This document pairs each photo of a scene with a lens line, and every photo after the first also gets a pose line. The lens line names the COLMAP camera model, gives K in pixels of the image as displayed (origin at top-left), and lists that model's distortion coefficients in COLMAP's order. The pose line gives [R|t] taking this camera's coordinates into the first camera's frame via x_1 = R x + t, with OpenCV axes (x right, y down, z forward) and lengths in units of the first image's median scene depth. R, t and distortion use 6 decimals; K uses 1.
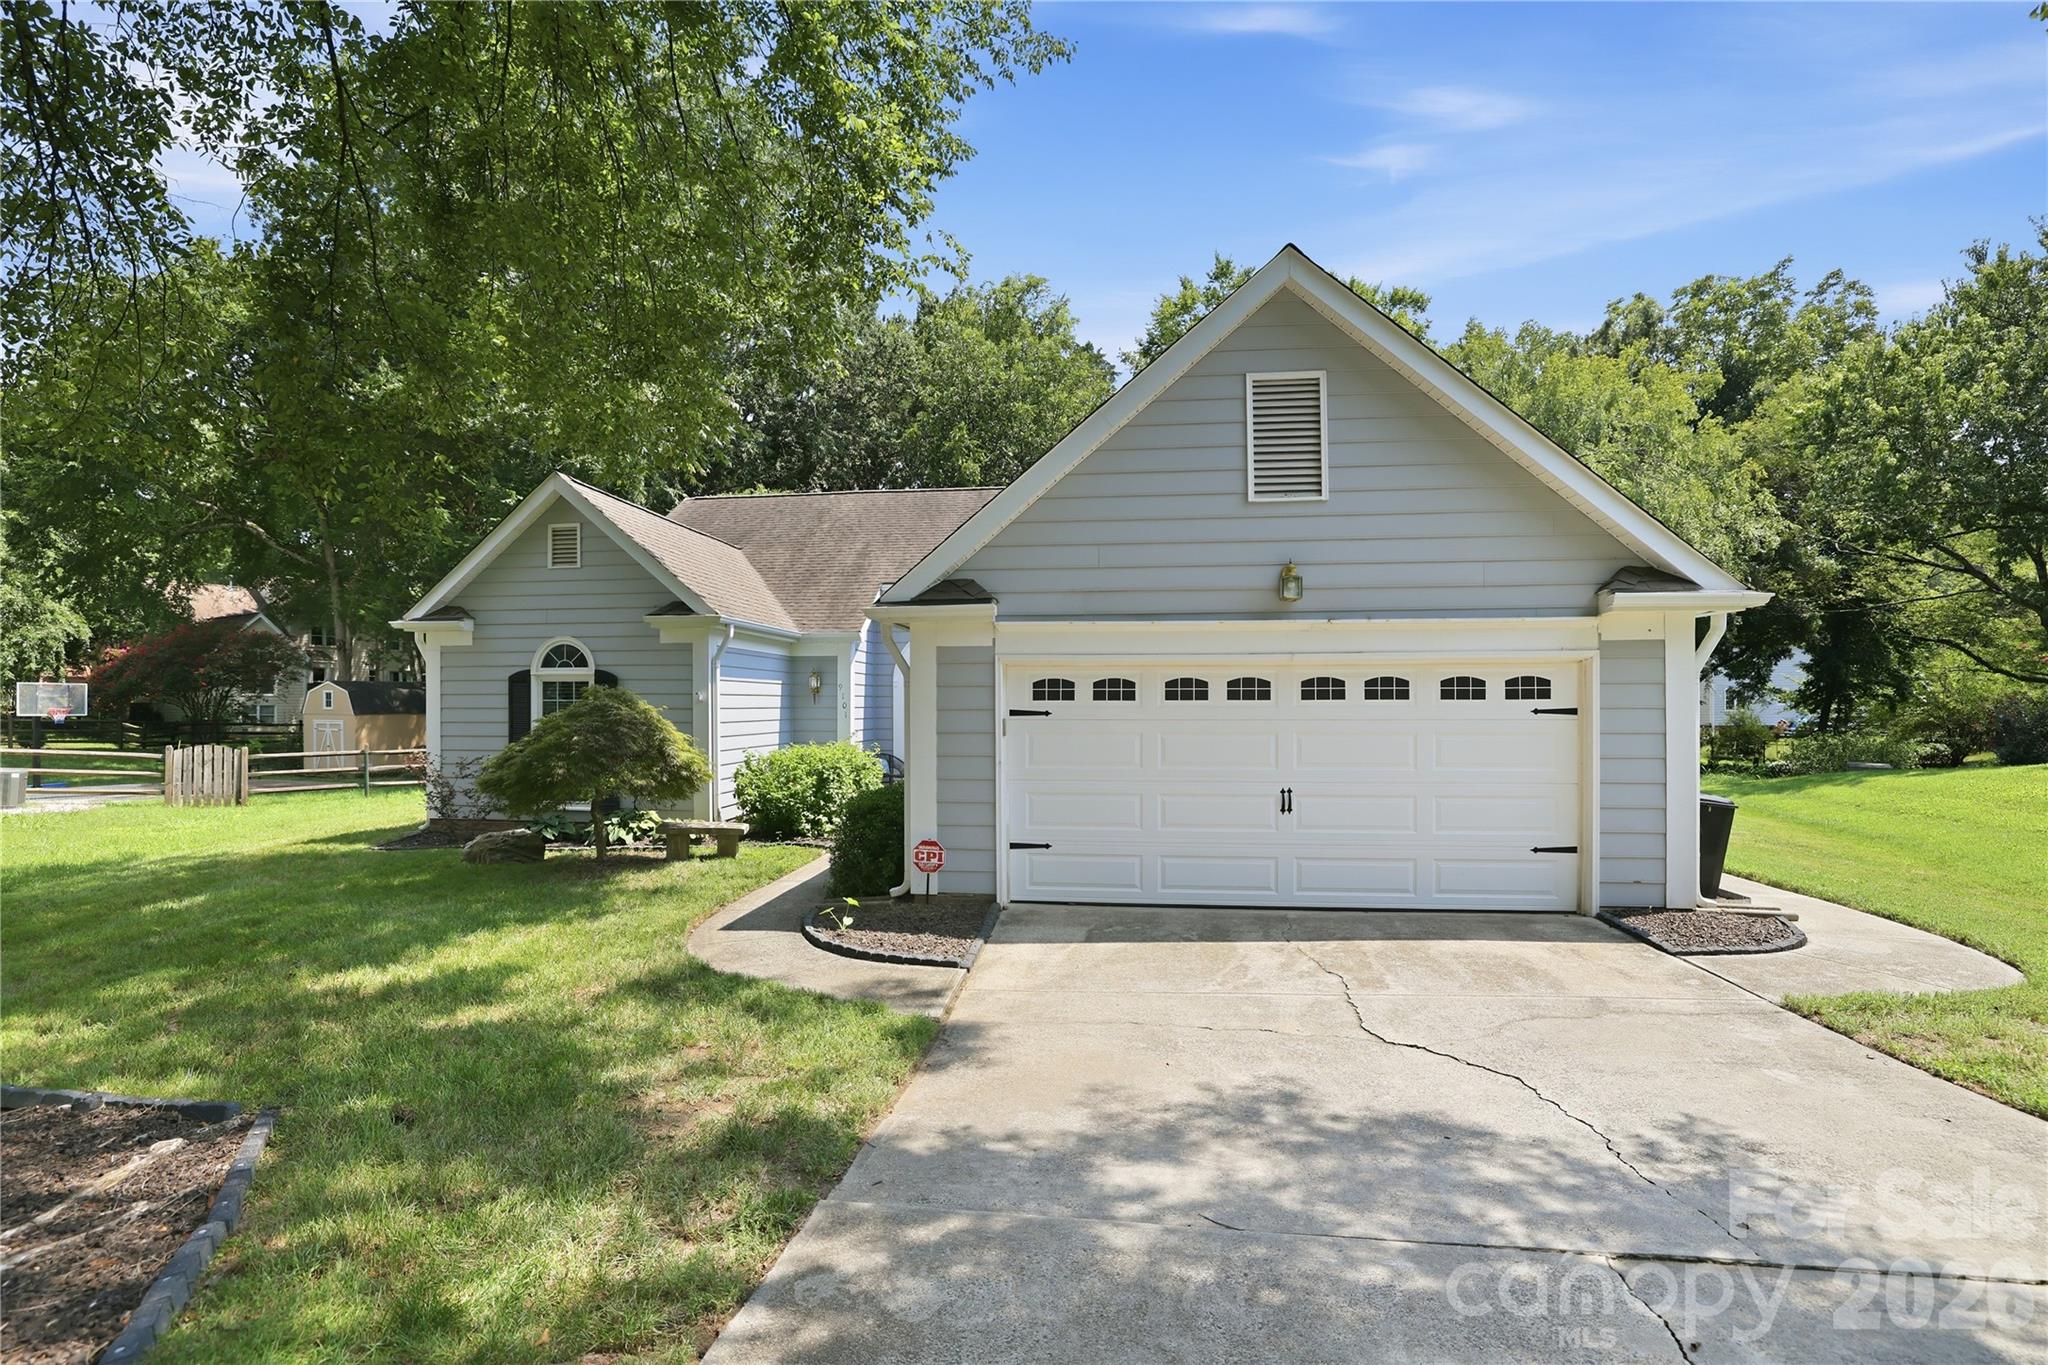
lens RADIAL K [[932.7, 0, 991.9], [0, 932.7, 693.6], [0, 0, 1]] dist [-0.048434, 0.016418]
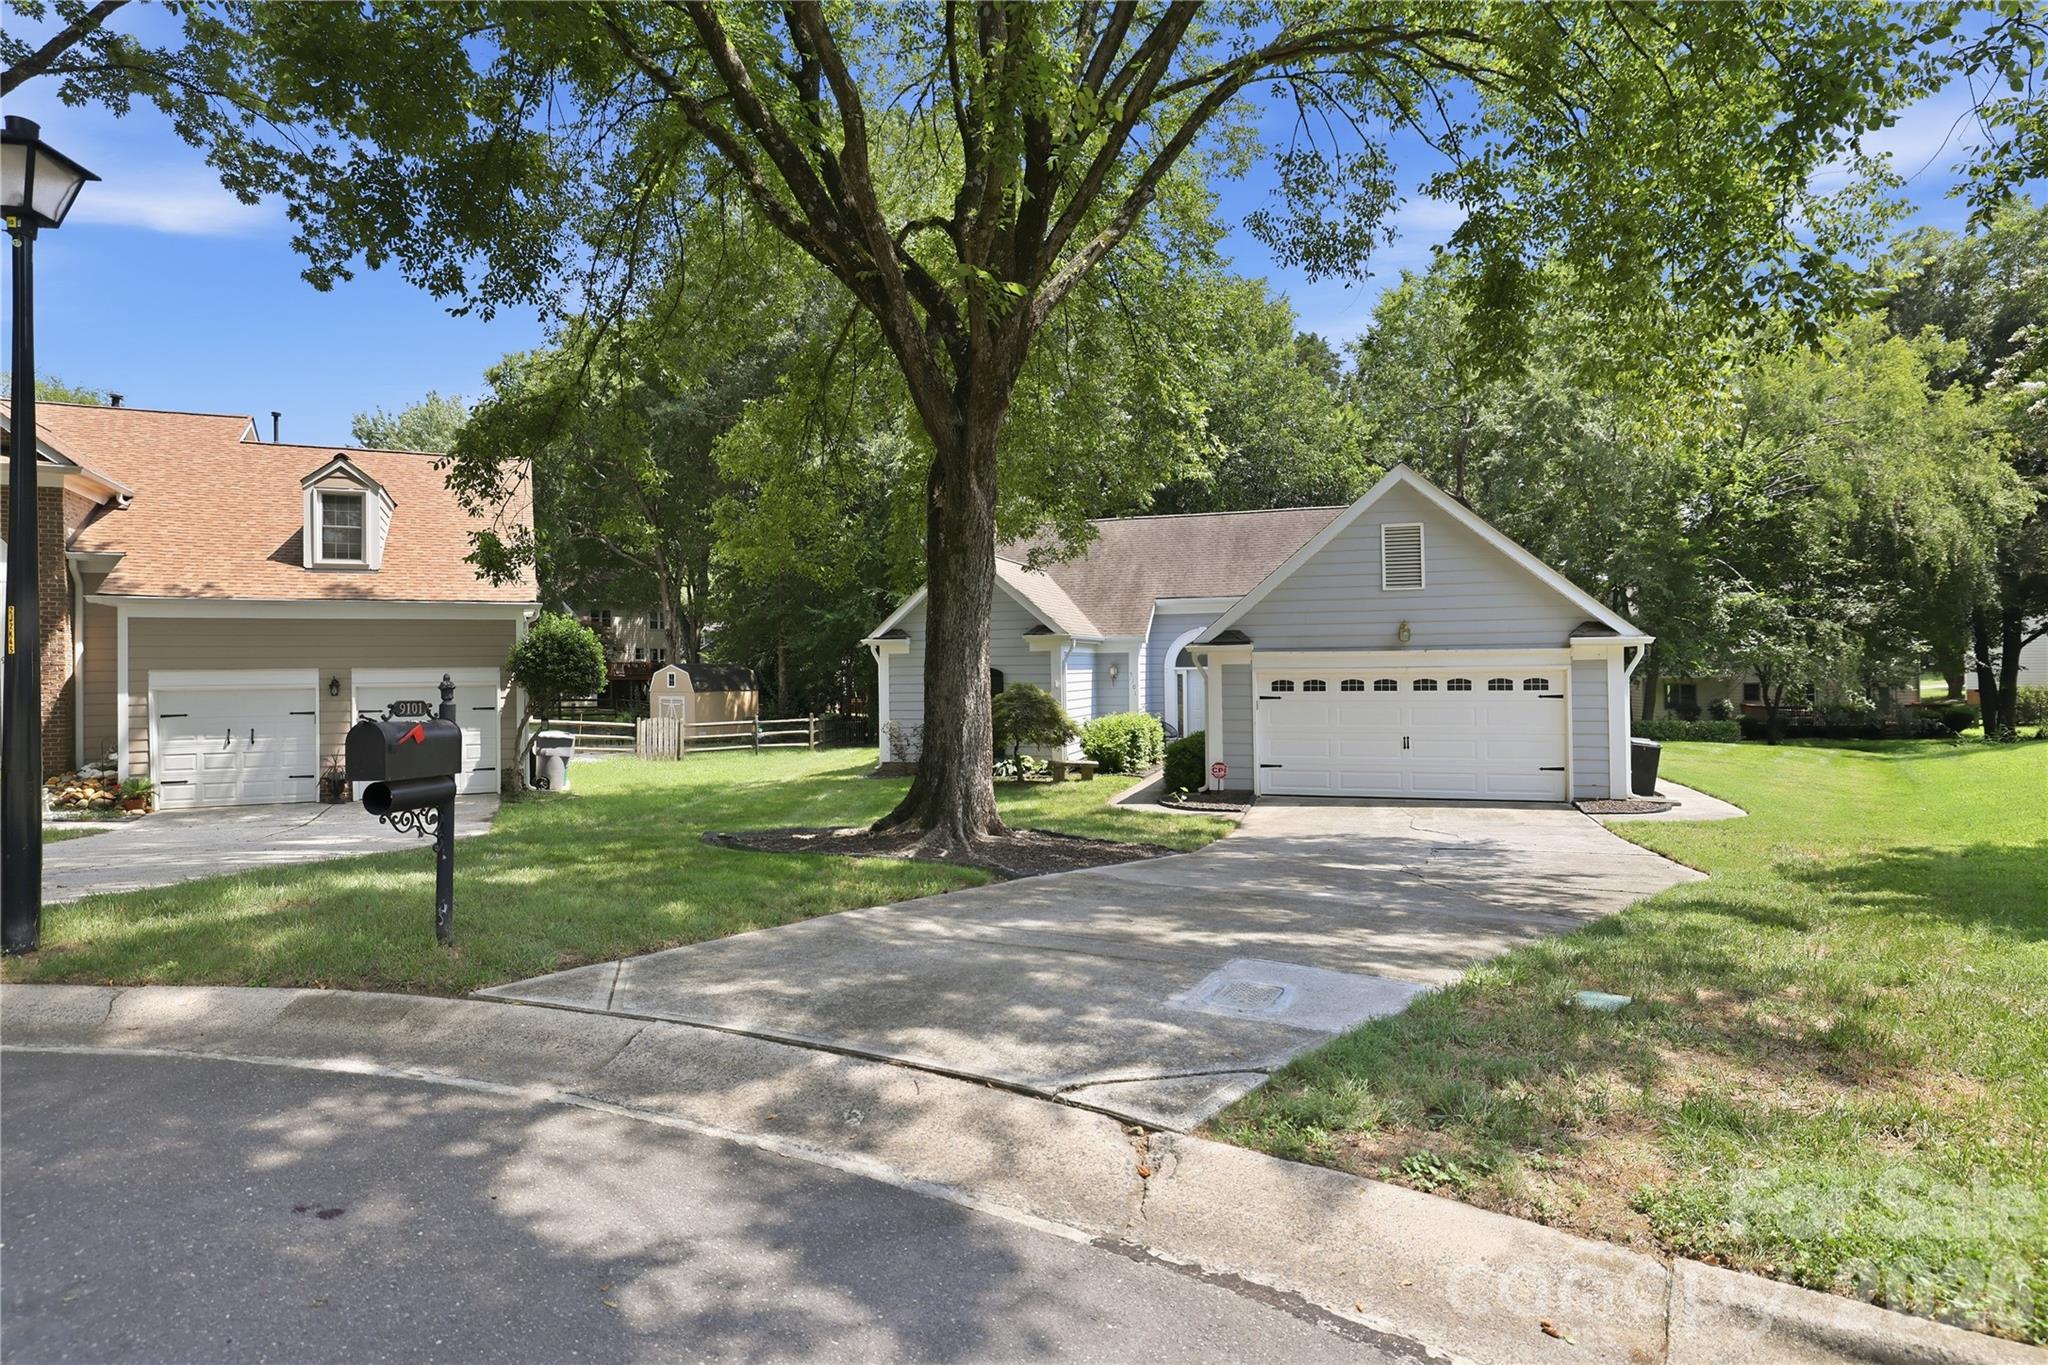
lens RADIAL K [[1081.0, 0, 1030.3], [0, 1081.0, 654.5], [0, 0, 1]] dist [0.018422, 0.000187]
pose [[0.986669, -0.012325, -0.162270, -0.090129], [0.012180, 0.999924, -0.001890, -0.074407], [0.162281, -0.000112, 0.986745, -1.371595]]
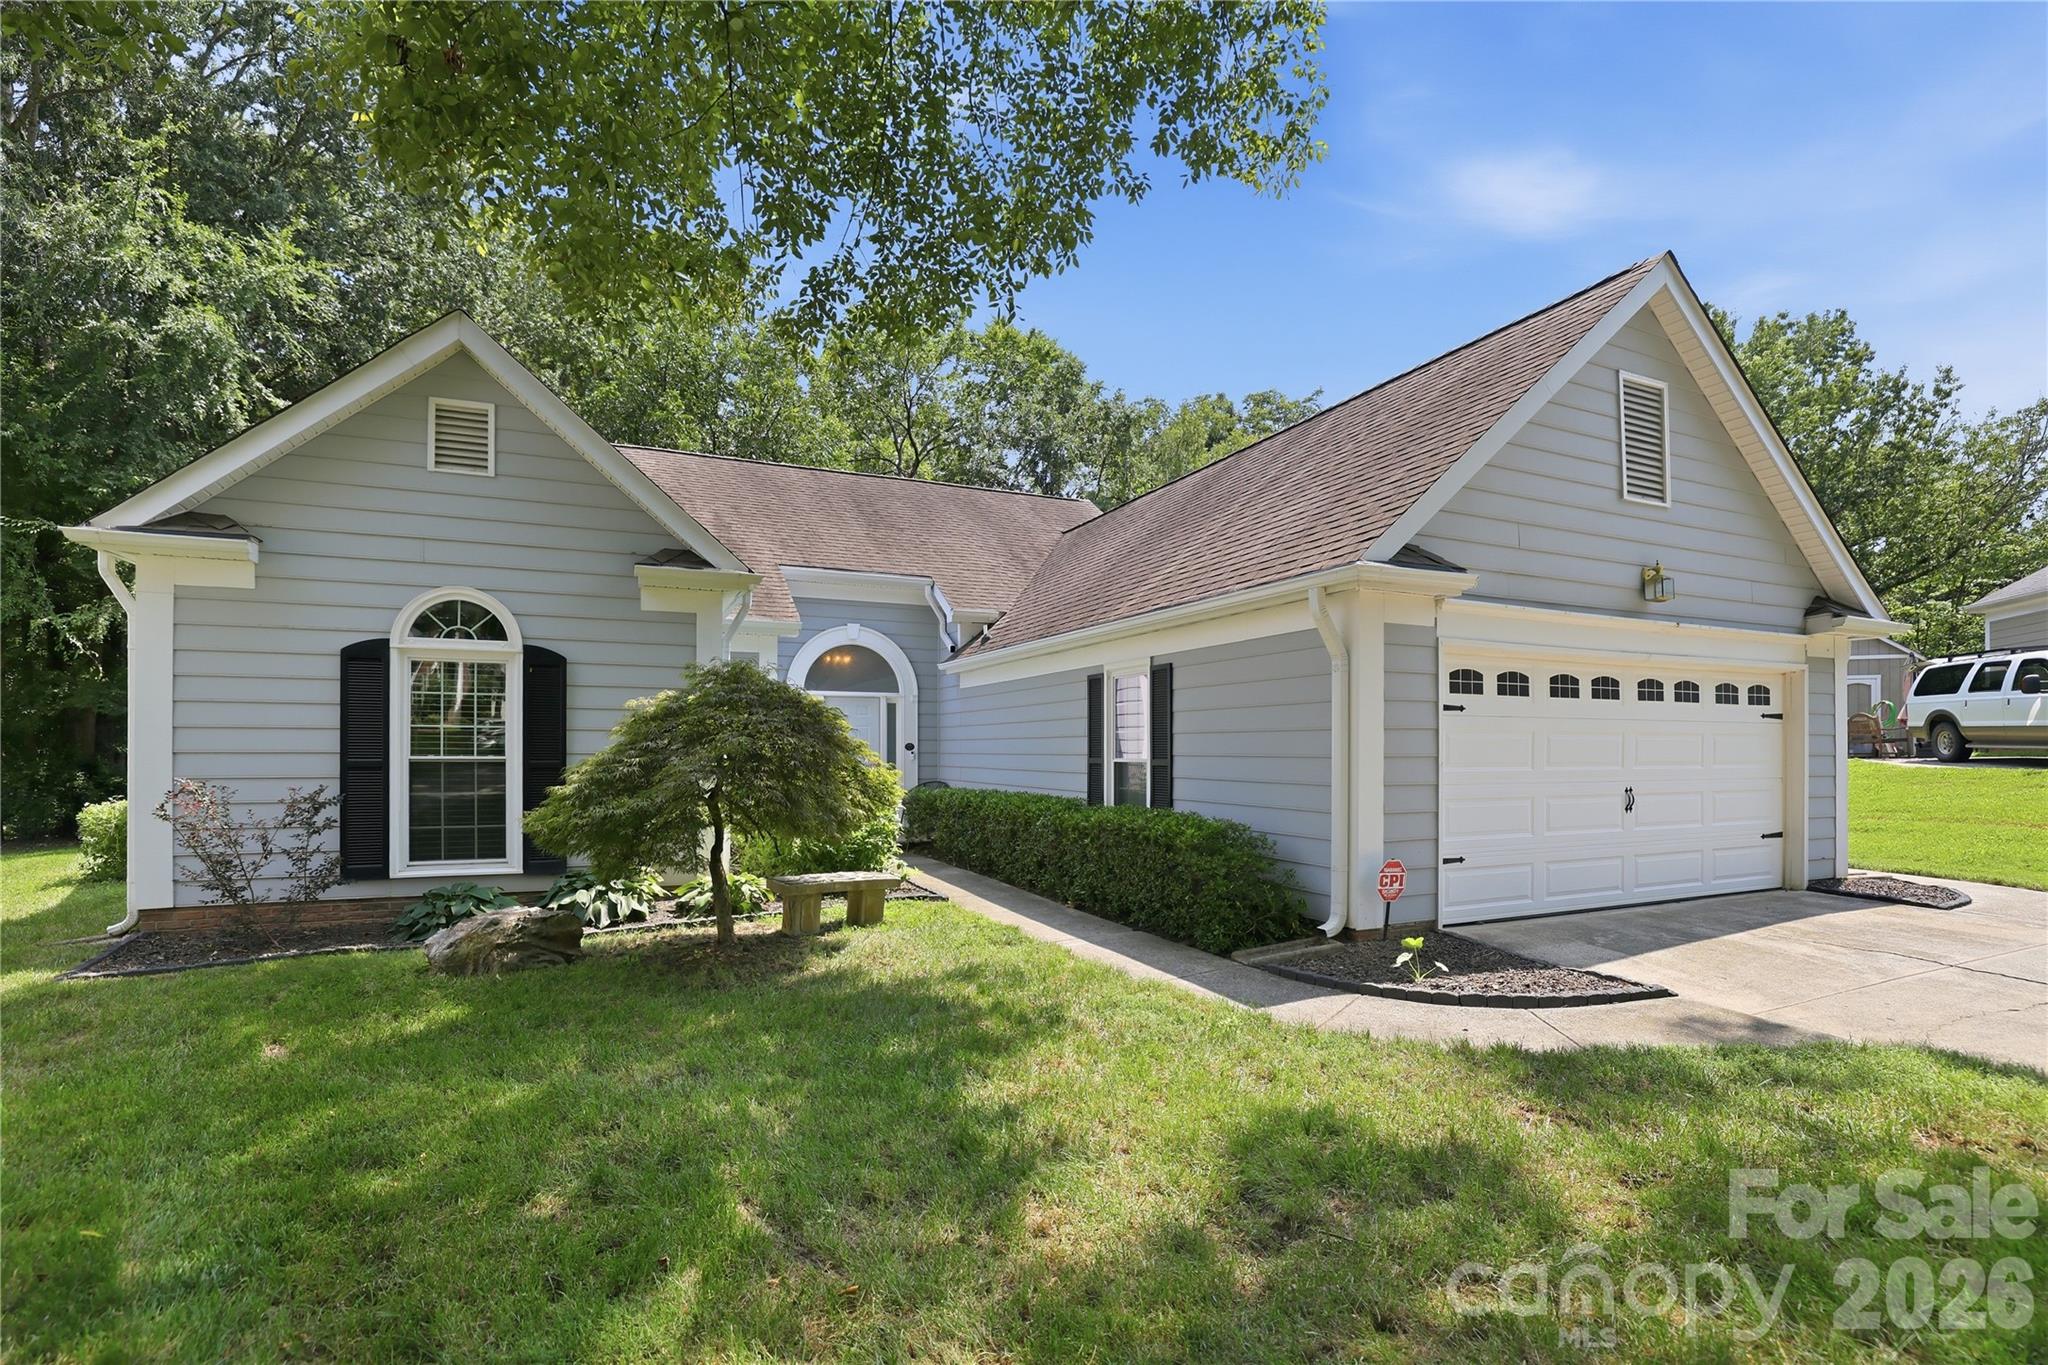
lens RADIAL K [[951.0, 0, 1028.9], [0, 951.0, 737.5], [0, 0, 1]] dist [-0.048439, 0.017948]
pose [[0.849215, 0.008729, 0.527976, -0.780117], [-0.009244, 0.999956, -0.001665, 0.055633], [-0.527967, -0.003467, 0.849258, 0.477661]]
